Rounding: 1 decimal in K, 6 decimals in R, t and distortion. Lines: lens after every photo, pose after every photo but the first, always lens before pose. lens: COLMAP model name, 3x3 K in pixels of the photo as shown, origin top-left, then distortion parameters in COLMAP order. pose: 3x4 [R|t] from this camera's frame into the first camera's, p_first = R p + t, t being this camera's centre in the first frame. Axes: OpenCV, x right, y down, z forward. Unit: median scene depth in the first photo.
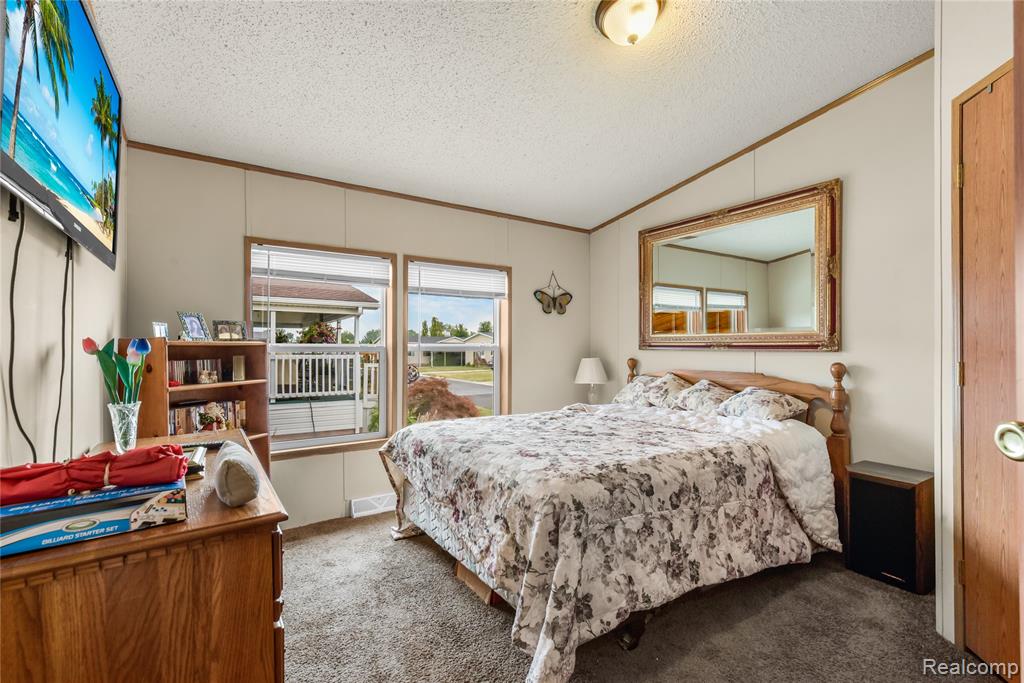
lens RADIAL K [[445.2, 0, 513.5], [0, 445.2, 334.8], [0, 0, 1]] dist [0.003276, -0.000205]
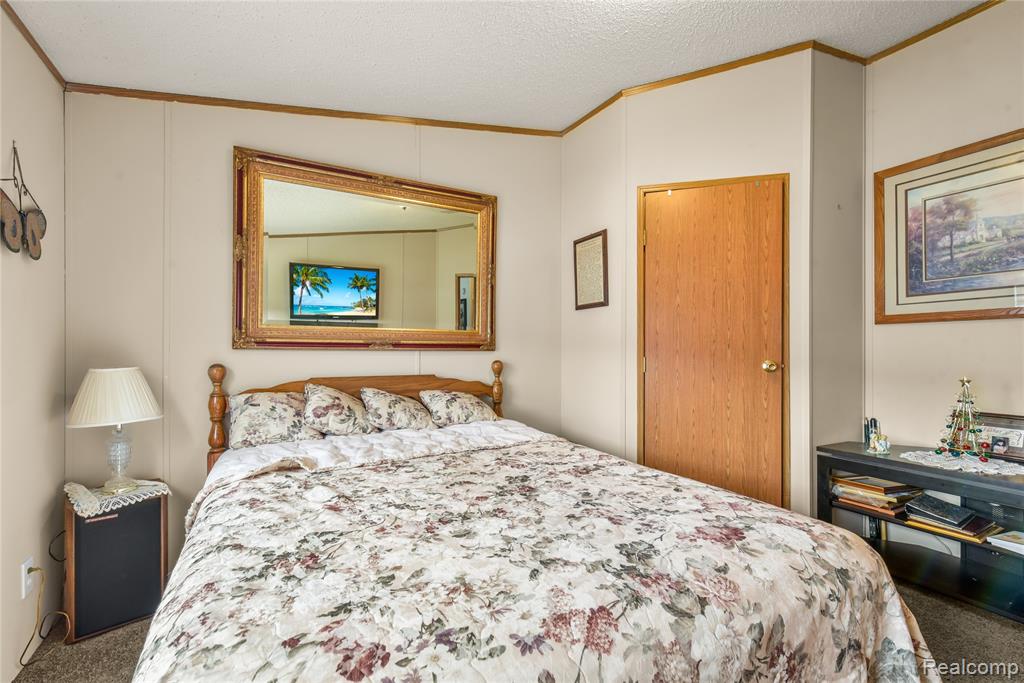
lens RADIAL K [[445.2, 0, 513.5], [0, 445.2, 334.8], [0, 0, 1]] dist [0.003276, -0.000205]
pose [[0.080516, 0.035842, 0.996109, -0.384277], [-0.034336, 0.998860, -0.033165, 0.032798], [-0.996162, -0.031532, 0.081654, 0.853180]]
